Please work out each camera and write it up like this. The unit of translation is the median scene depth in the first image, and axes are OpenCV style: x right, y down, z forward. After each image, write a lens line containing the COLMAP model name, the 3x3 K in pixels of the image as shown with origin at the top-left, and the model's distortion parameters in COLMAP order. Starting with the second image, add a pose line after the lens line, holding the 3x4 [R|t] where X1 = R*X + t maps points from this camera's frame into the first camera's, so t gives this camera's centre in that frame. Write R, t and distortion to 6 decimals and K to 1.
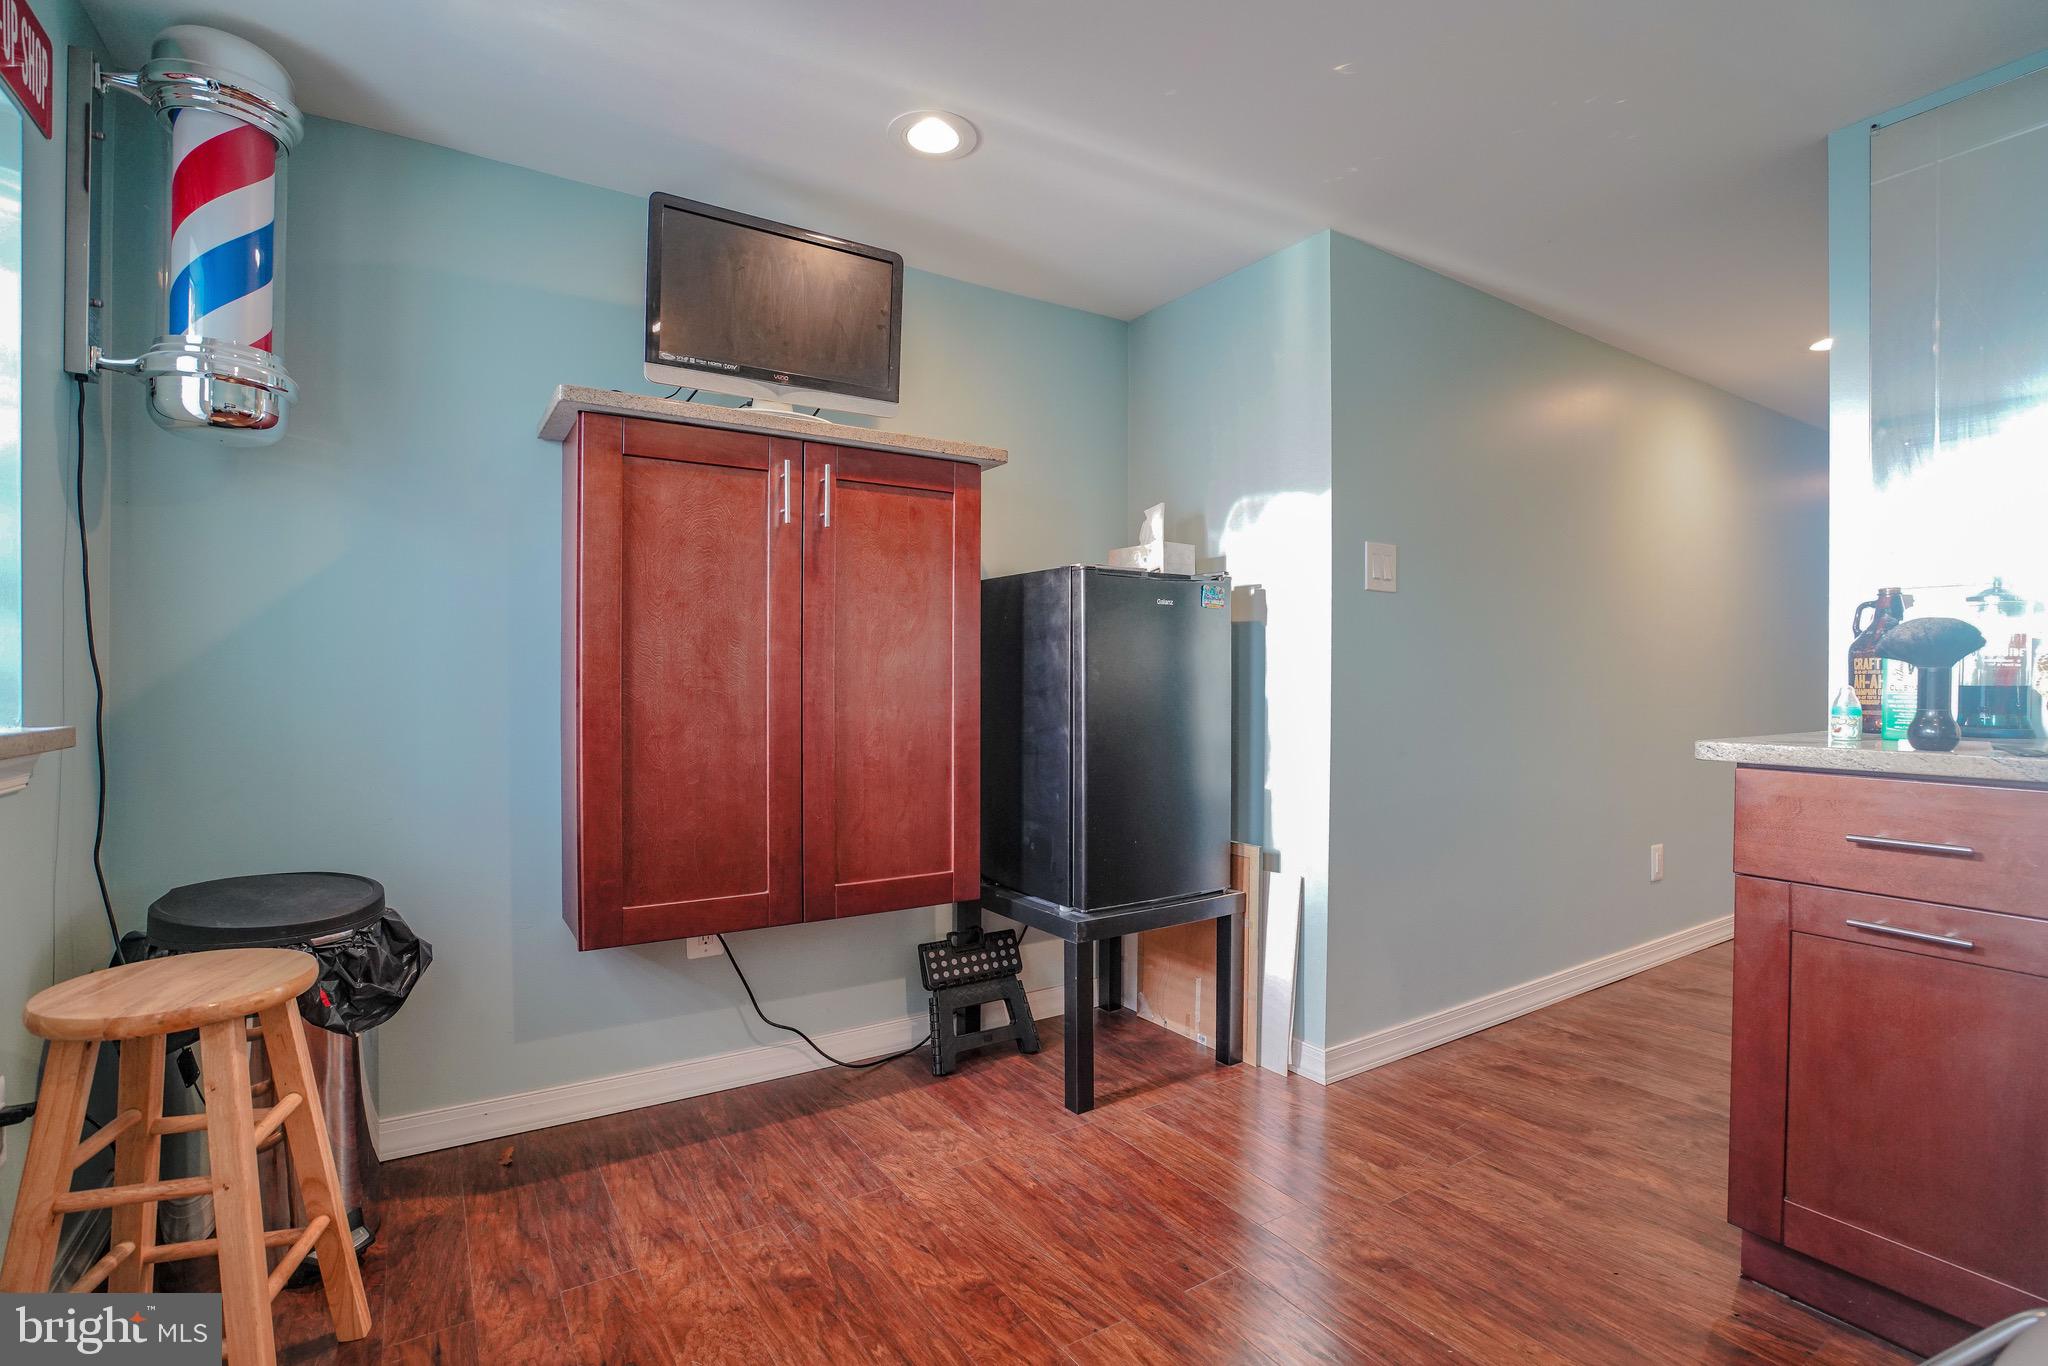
lens RADIAL K [[961.2, 0, 1004.6], [0, 961.2, 681.8], [0, 0, 1]] dist [-0.062654, 0.029483]
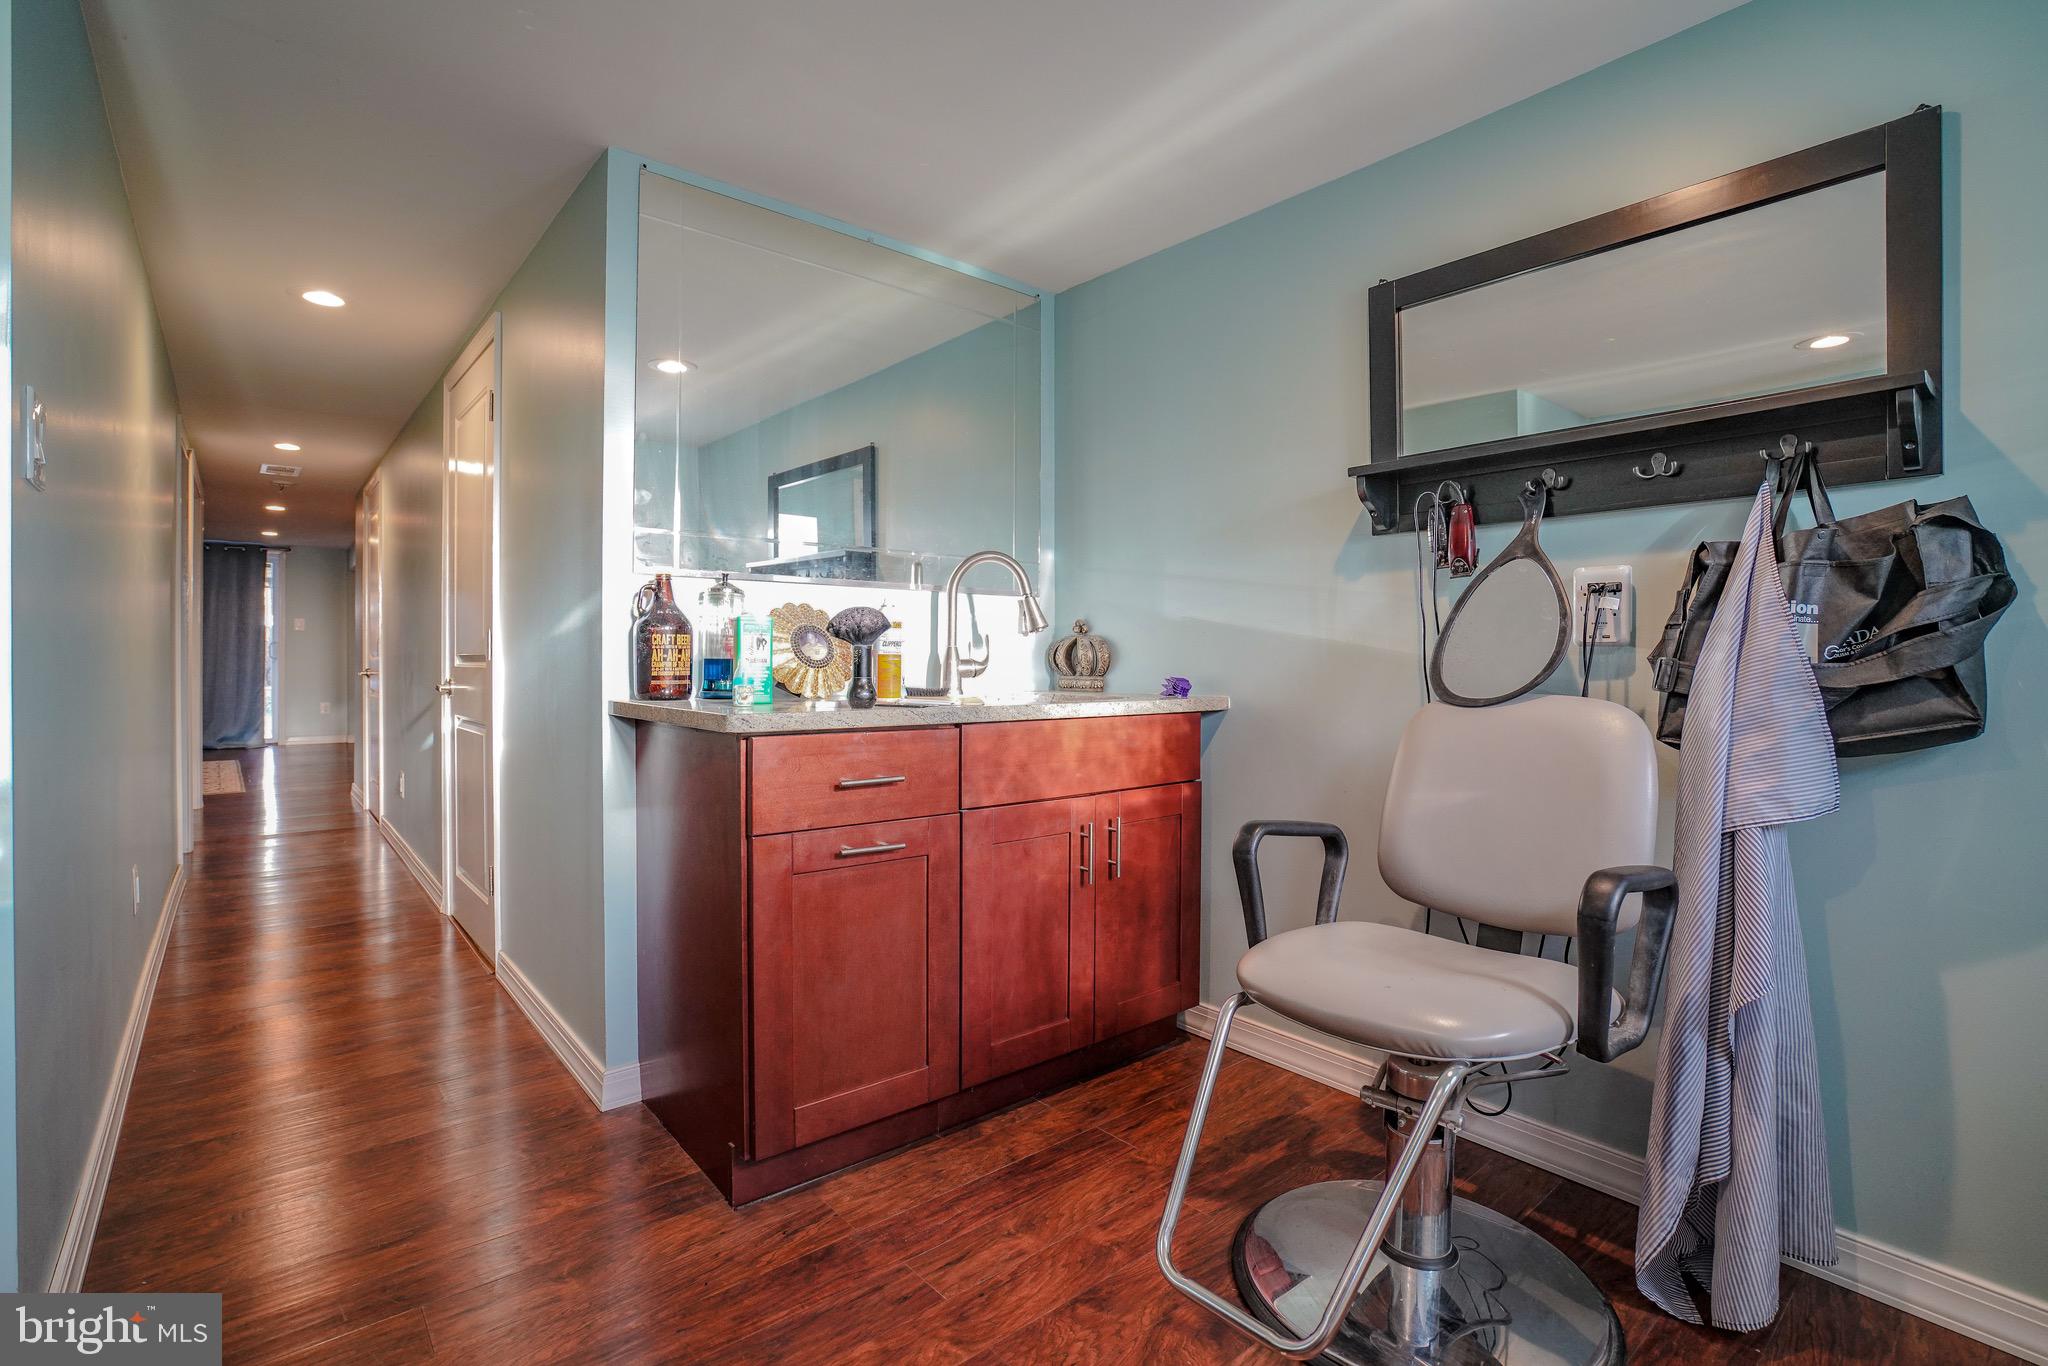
lens RADIAL K [[961.2, 0, 1004.6], [0, 961.2, 681.8], [0, 0, 1]] dist [-0.062654, 0.029483]
pose [[-0.130288, -0.024608, 0.991171, -0.343216], [-0.000787, 0.999694, 0.024716, 0.002714], [-0.991476, 0.002440, -0.130267, 0.911626]]
